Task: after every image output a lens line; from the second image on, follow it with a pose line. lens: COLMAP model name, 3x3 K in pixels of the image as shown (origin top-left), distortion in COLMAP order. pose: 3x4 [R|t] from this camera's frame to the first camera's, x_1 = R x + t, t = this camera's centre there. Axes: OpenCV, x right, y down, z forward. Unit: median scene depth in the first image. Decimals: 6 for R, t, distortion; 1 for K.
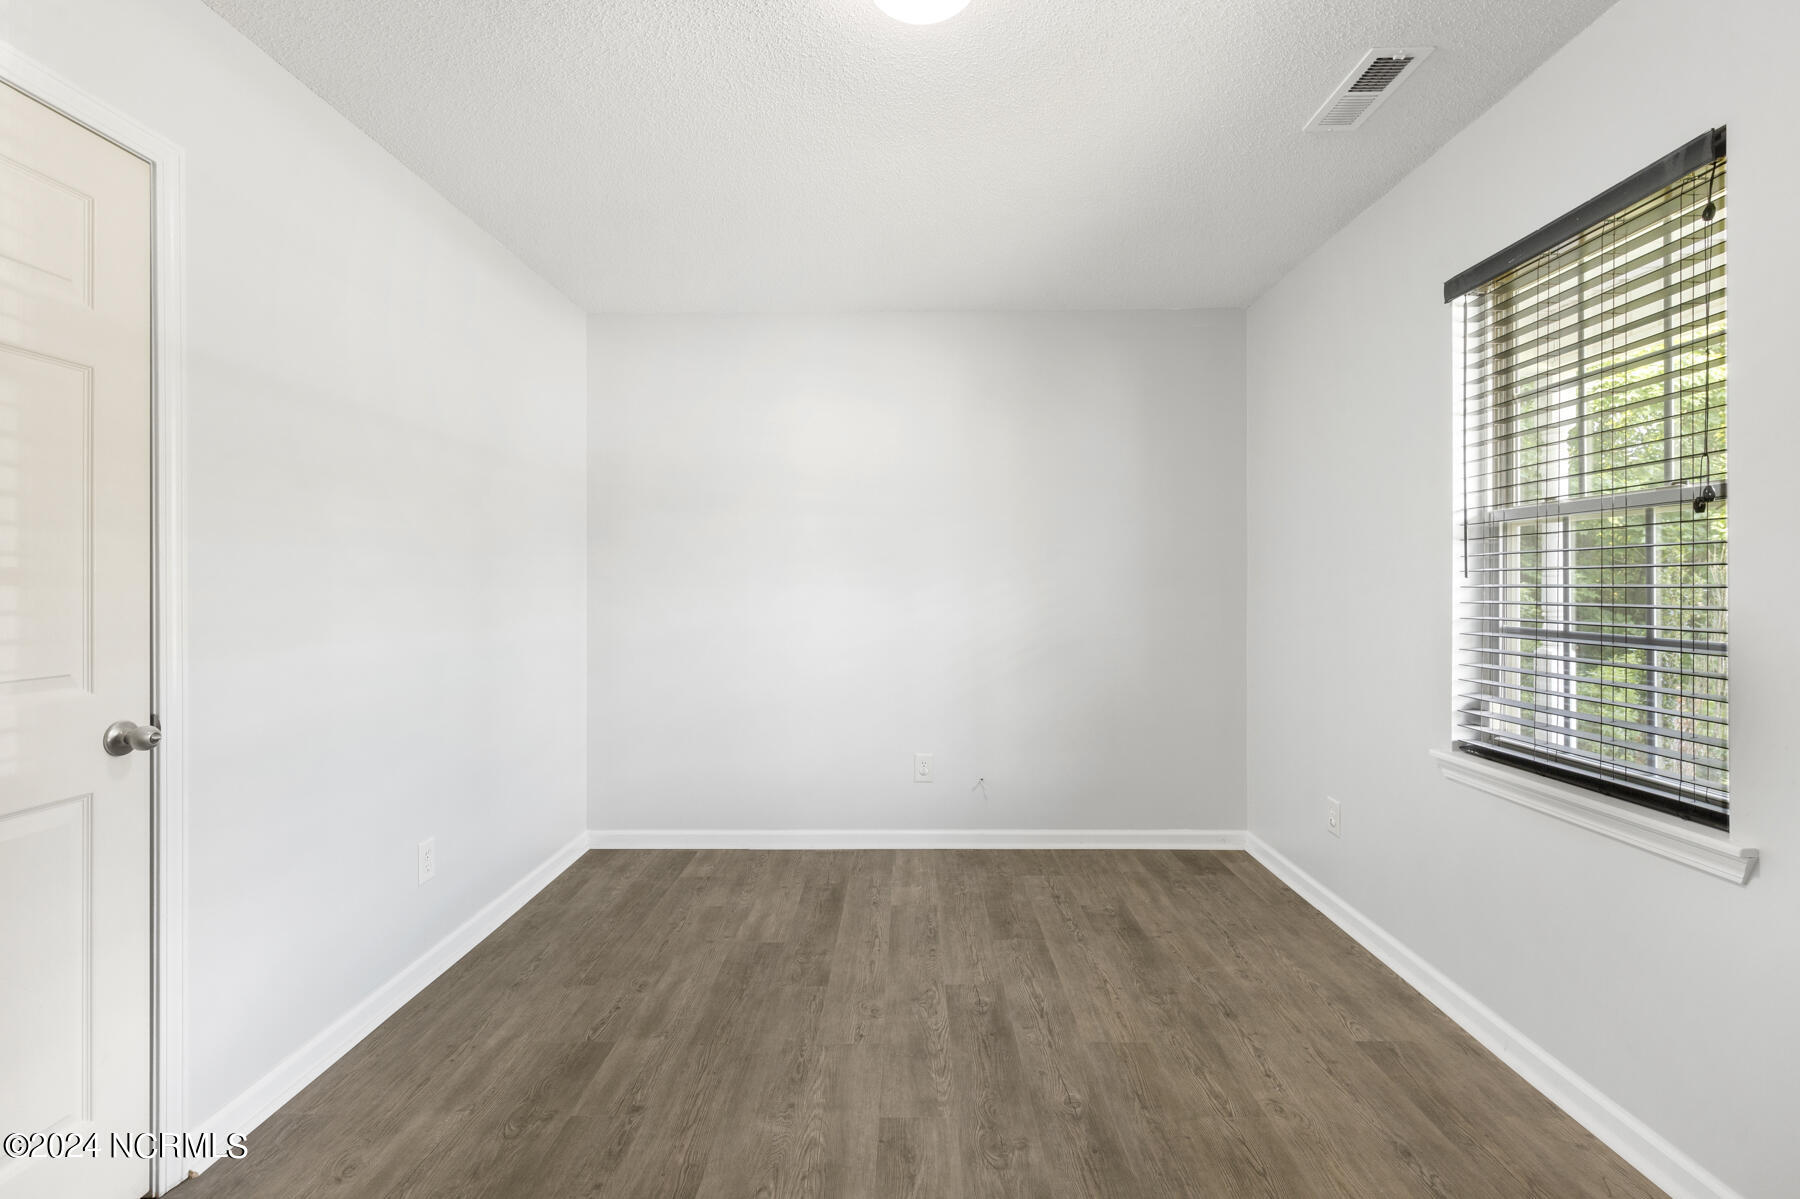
lens RADIAL K [[826.5, 0, 912.1], [0, 826.5, 596.2], [0, 0, 1]] dist [-0.000836, -0.000087]
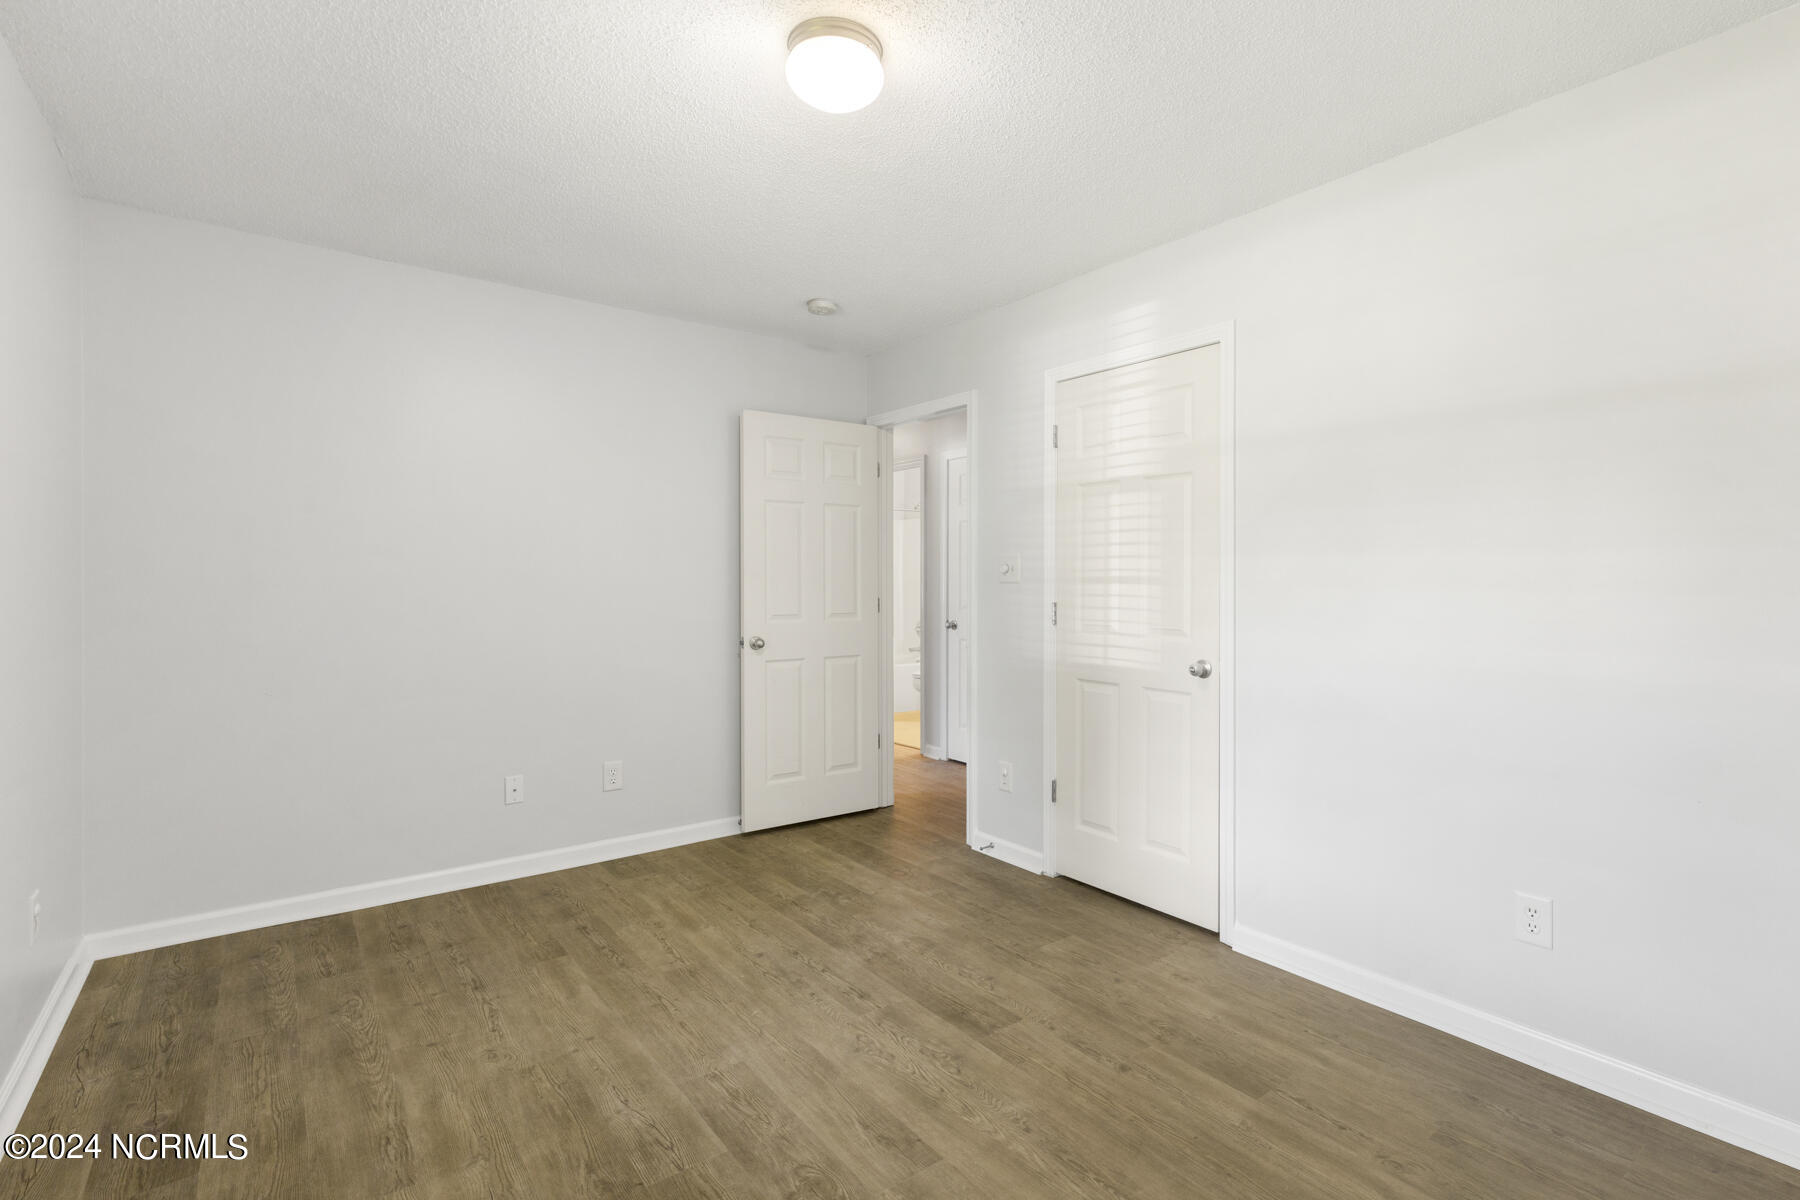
lens RADIAL K [[826.5, 0, 912.1], [0, 826.5, 596.7], [0, 0, 1]] dist [-0.000836, -0.000087]
pose [[-0.798771, 0.010581, -0.601543, 0.546676], [-0.010504, 0.999448, 0.031528, -0.032264], [0.601544, 0.031502, -0.798218, 1.712086]]
